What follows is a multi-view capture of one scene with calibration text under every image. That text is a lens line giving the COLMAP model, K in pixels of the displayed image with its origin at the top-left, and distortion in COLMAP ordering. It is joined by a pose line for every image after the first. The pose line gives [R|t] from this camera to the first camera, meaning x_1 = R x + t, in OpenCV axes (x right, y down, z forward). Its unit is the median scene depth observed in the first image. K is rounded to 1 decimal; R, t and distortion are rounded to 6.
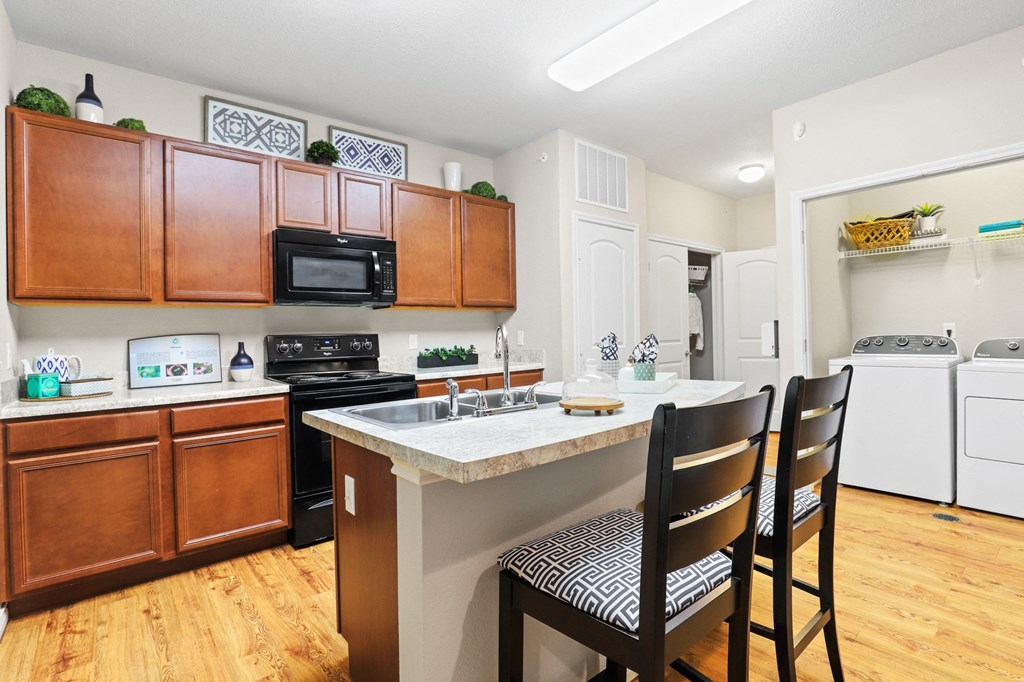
lens RADIAL K [[501.5, 0, 520.5], [0, 501.5, 331.4], [0, 0, 1]] dist [-0.030697, 0.002659]
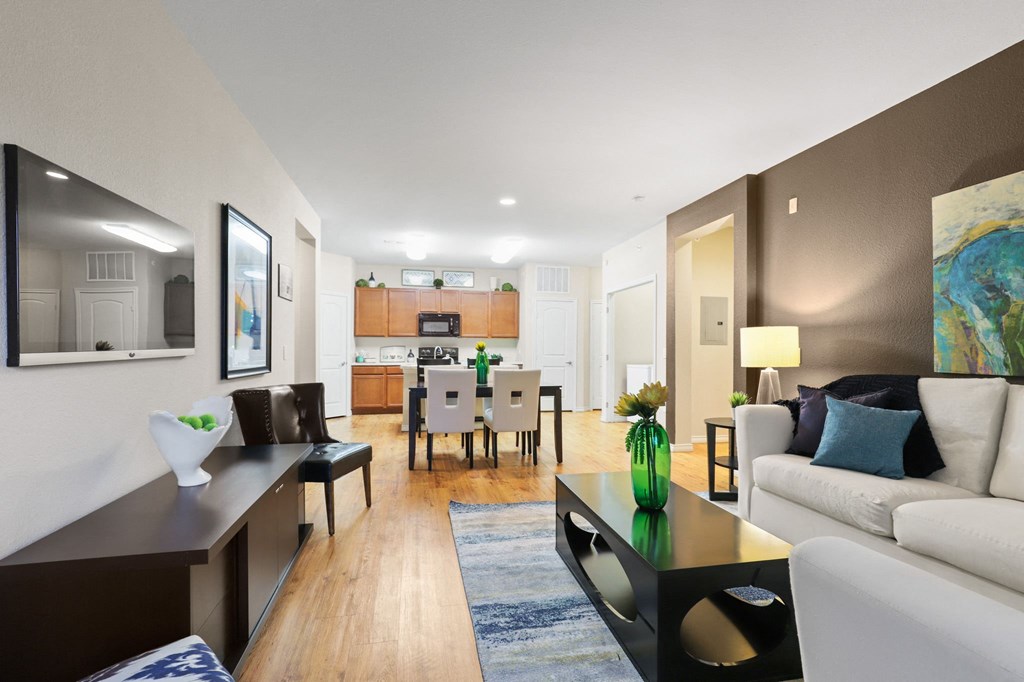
lens RADIAL K [[489.0, 0, 508.1], [0, 489.0, 347.3], [0, 0, 1]] dist [-0.011962, -0.000545]
pose [[0.868681, 0.023942, -0.494793, 1.497094], [-0.022406, 0.999708, 0.009035, -0.031950], [0.494865, 0.003238, 0.868964, -1.368765]]
